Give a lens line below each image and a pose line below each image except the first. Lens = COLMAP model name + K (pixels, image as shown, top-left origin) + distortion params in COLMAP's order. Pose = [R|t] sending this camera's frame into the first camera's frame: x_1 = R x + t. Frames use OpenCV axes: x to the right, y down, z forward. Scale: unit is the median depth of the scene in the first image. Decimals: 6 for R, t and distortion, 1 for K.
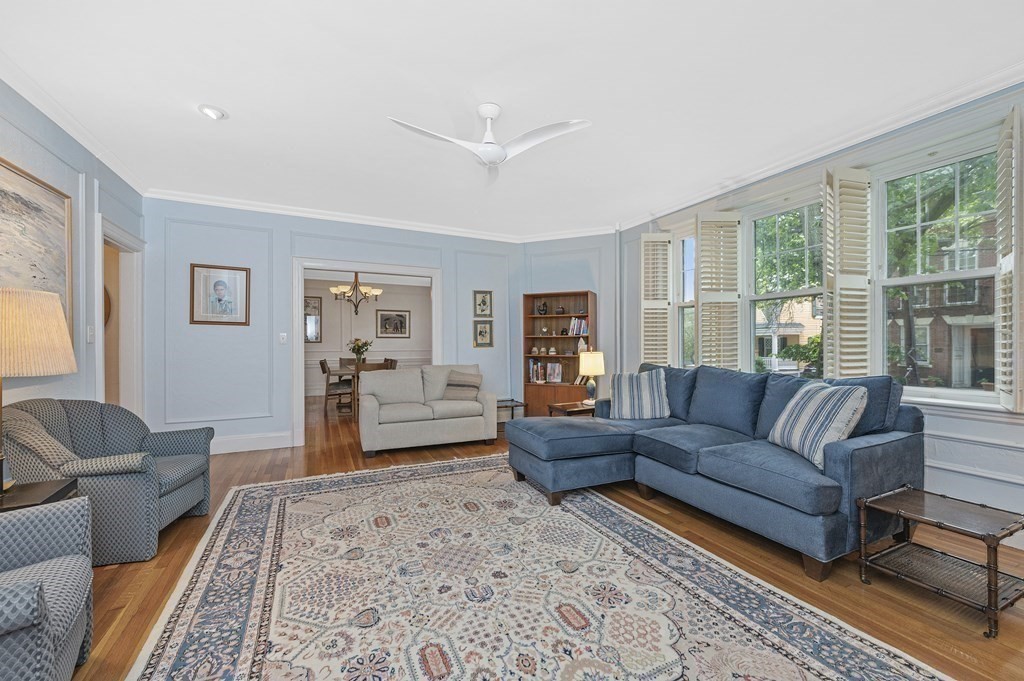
lens RADIAL K [[404.4, 0, 510.7], [0, 404.4, 339.3], [0, 0, 1]] dist [0.002703, 0.000652]
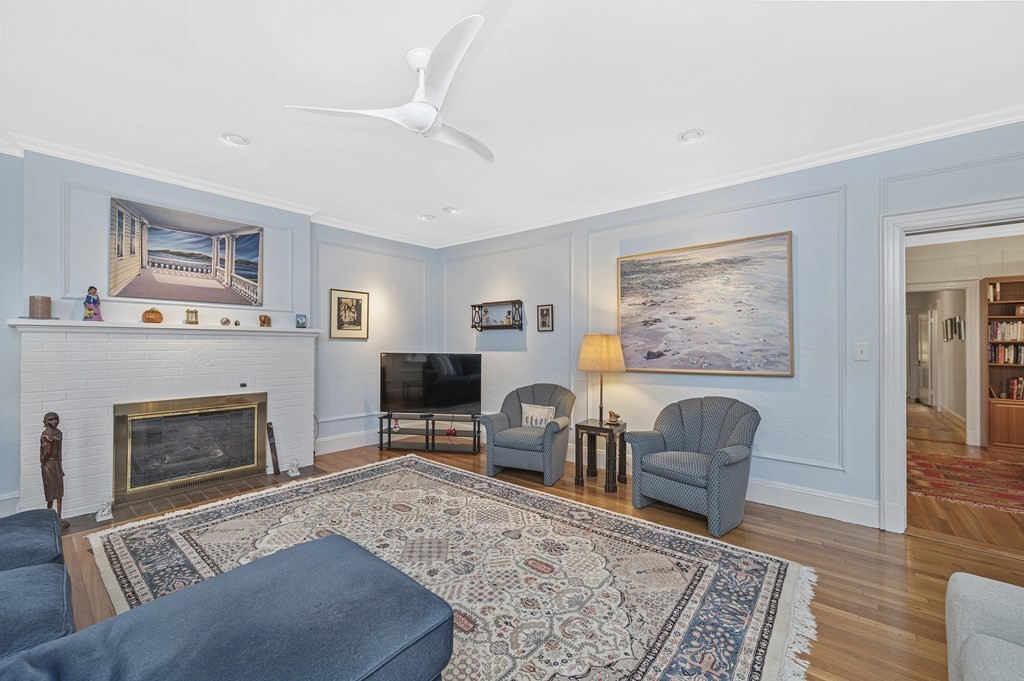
lens RADIAL K [[404.4, 0, 509.5], [0, 404.4, 342.7], [0, 0, 1]] dist [0.002703, 0.000652]
pose [[-0.902370, -0.004004, -0.430944, 0.096000], [0.002294, 0.999898, -0.014093, -0.018989], [0.430957, -0.013705, -0.902268, 1.363951]]
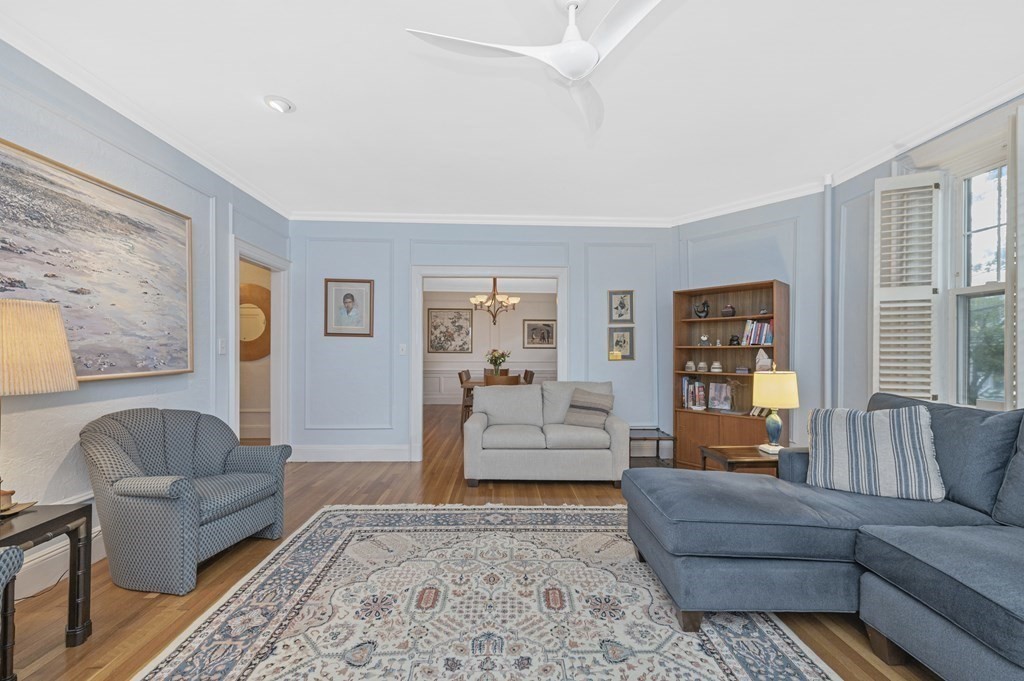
lens RADIAL K [[404.4, 0, 506.0], [0, 404.4, 352.9], [0, 0, 1]] dist [0.002703, 0.000652]
pose [[0.913888, 0.004590, -0.405940, 0.087845], [-0.000942, 0.999957, 0.009186, -0.005378], [0.405965, -0.008012, 0.913853, 0.293984]]
